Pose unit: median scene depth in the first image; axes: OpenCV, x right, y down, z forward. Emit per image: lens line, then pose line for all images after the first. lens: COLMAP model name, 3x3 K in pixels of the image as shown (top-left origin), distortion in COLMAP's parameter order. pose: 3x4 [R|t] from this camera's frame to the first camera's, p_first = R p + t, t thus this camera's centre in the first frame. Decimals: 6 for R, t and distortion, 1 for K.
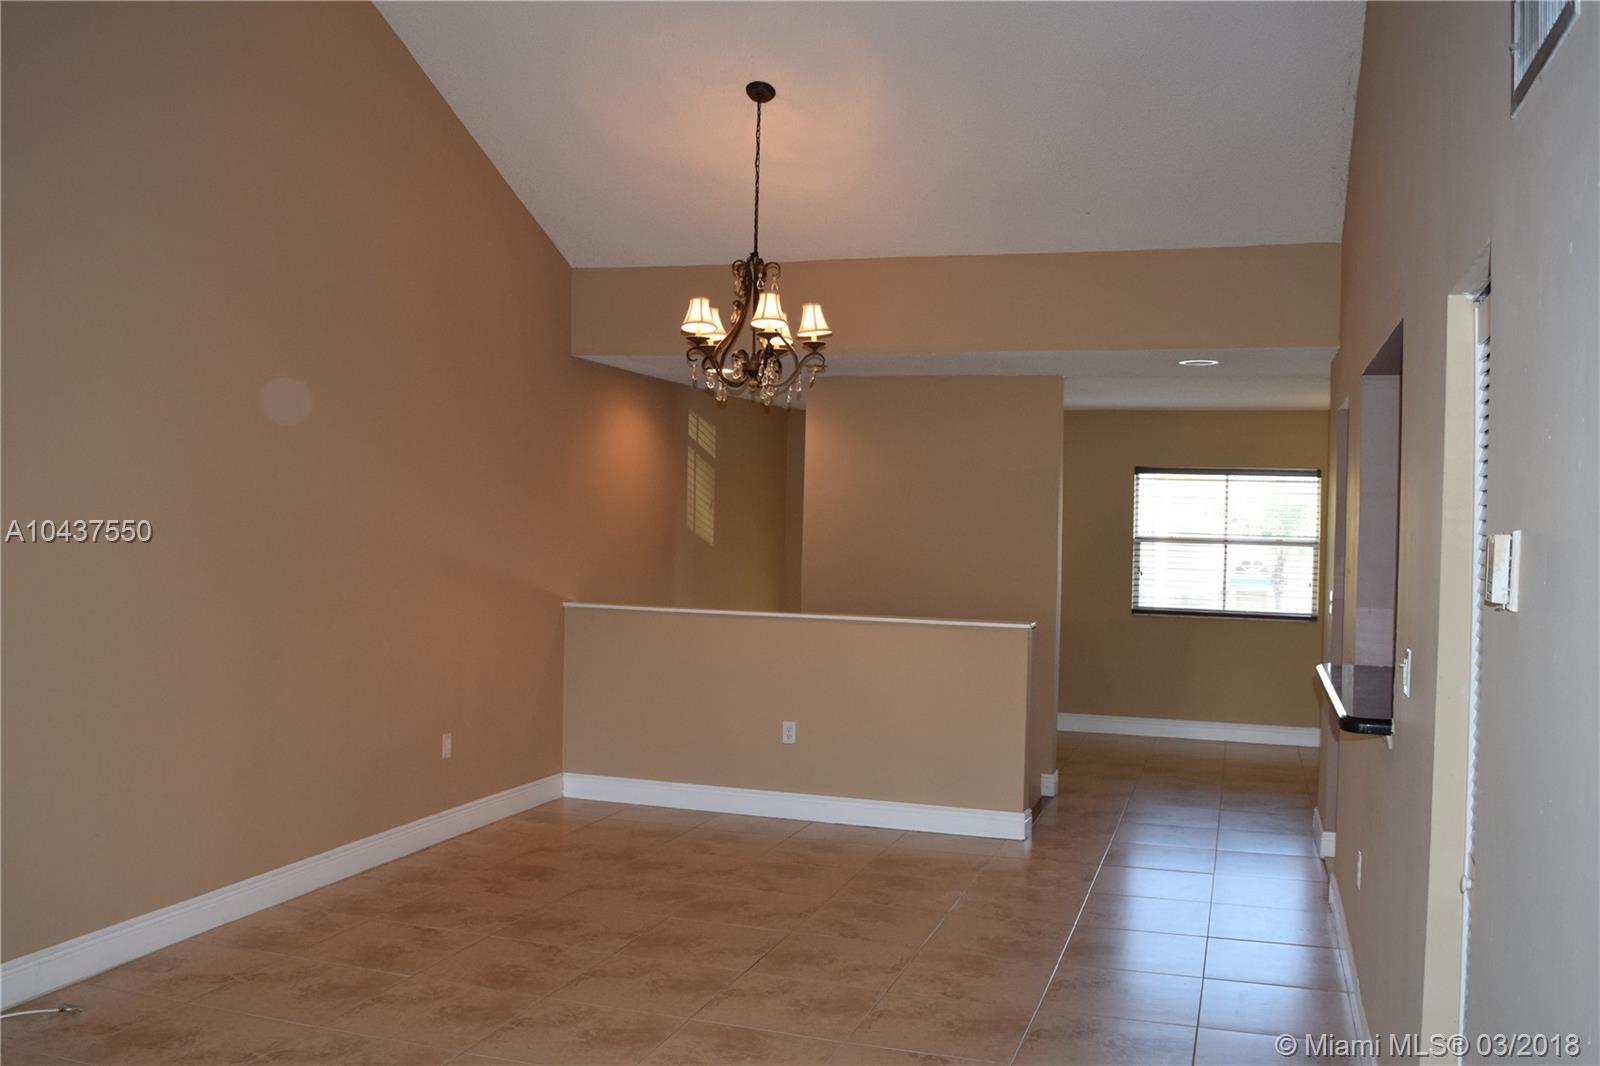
lens RADIAL K [[1416.6, 0, 800.0], [0, 1416.6, 533.0], [0, 0, 1]] dist [0.000127, -0.001349]
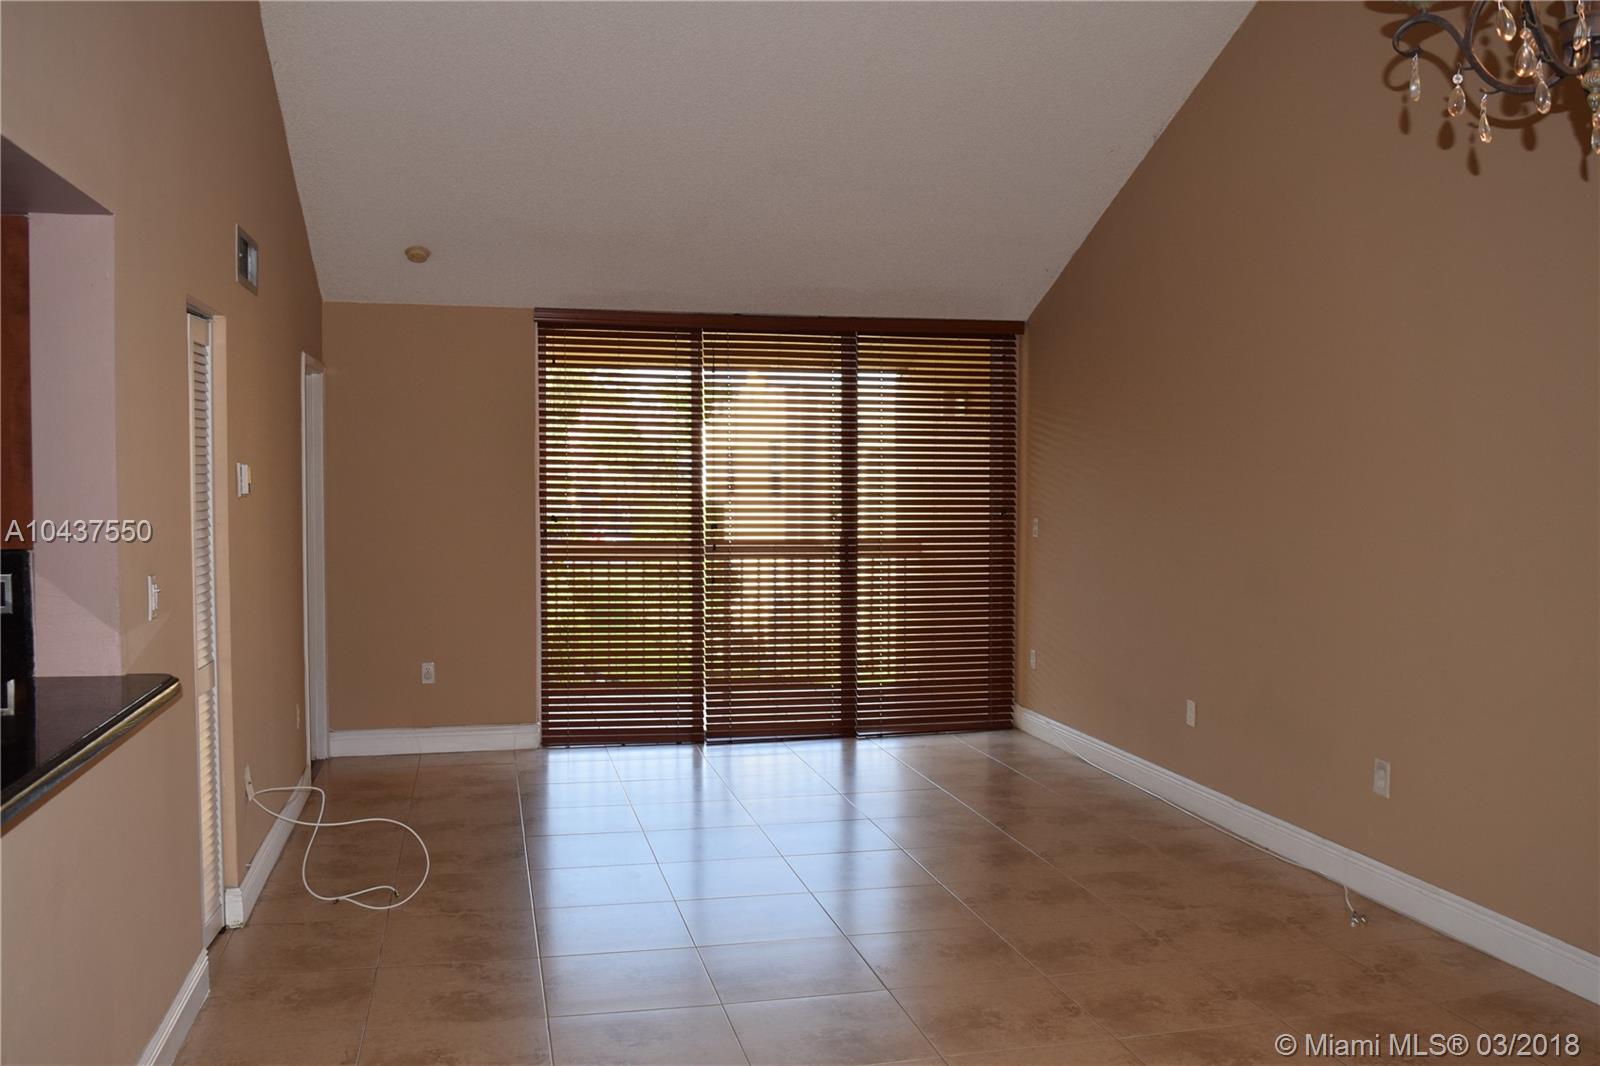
lens RADIAL K [[1416.6, 0, 800.0], [0, 1416.6, 533.0], [0, 0, 1]] dist [0.000127, -0.001349]
pose [[-0.859113, -0.004298, -0.511767, 0.418823], [-0.027144, 0.998940, 0.037177, 0.000658], [0.511065, 0.045830, -0.858319, 1.628177]]
